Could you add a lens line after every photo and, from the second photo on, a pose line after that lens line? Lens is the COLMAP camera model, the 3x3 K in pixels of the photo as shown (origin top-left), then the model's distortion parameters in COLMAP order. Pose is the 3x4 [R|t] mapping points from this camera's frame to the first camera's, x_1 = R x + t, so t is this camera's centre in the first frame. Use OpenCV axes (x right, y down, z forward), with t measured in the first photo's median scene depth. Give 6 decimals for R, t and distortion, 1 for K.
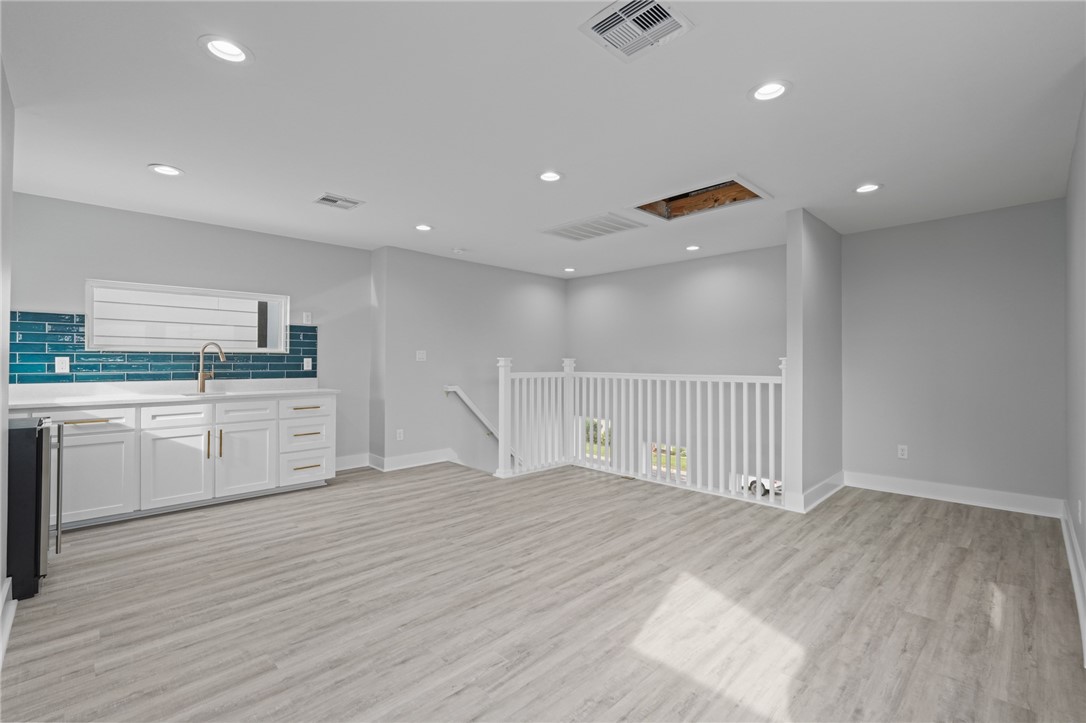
lens RADIAL K [[481.6, 0, 550.6], [0, 481.6, 361.6], [0, 0, 1]] dist [0.001599, 0.000471]
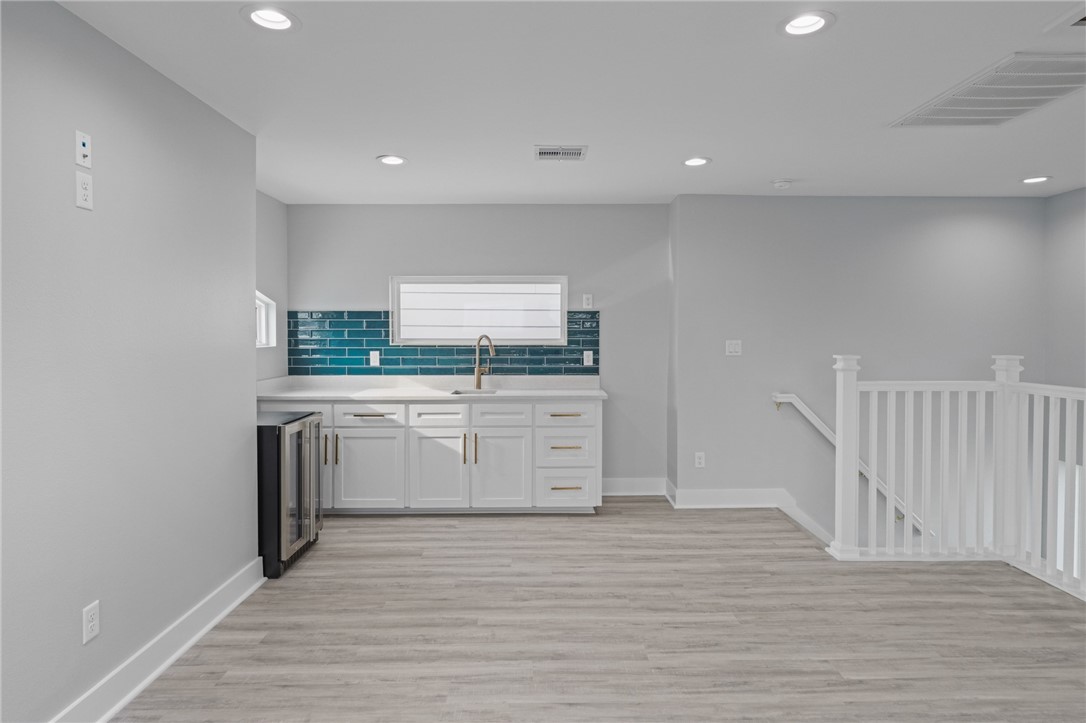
lens RADIAL K [[622.6, 0, 549.4], [0, 622.6, 349.0], [0, 0, 1]] dist [0.004907, -0.002669]
pose [[0.716713, 0.013184, -0.697244, 0.254640], [0.001021, 0.999800, 0.019955, -0.045207], [0.697368, -0.015014, 0.716556, 0.301530]]
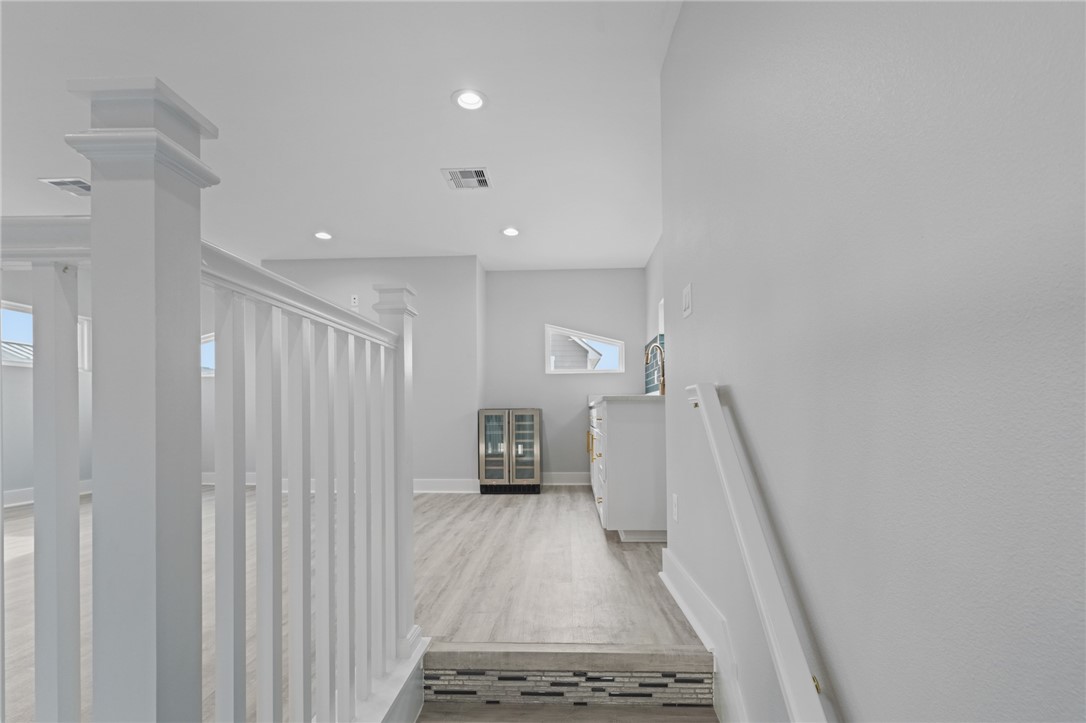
lens RADIAL K [[481.6, 0, 539.6], [0, 481.6, 434.1], [0, 0, 1]] dist [0.001599, 0.000471]
pose [[-0.744098, 0.024490, -0.667622, 0.053152], [0.001305, 0.999379, 0.035205, 0.121699], [0.668070, 0.025324, -0.743668, 1.886975]]
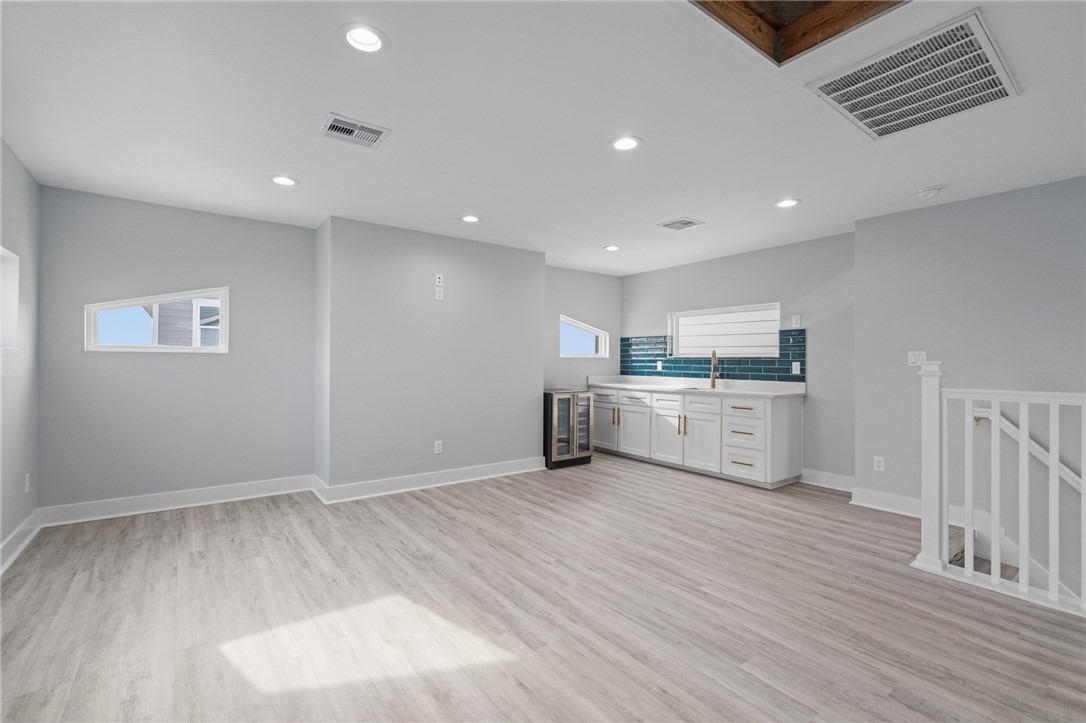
lens RADIAL K [[481.6, 0, 544.5], [0, 481.6, 362.2], [0, 0, 1]] dist [0.001599, 0.000471]
pose [[-0.144451, -0.000795, -0.989512, 0.789078], [-0.010800, 0.999941, 0.000773, -0.002662], [0.989453, 0.010799, -0.144451, 0.917310]]
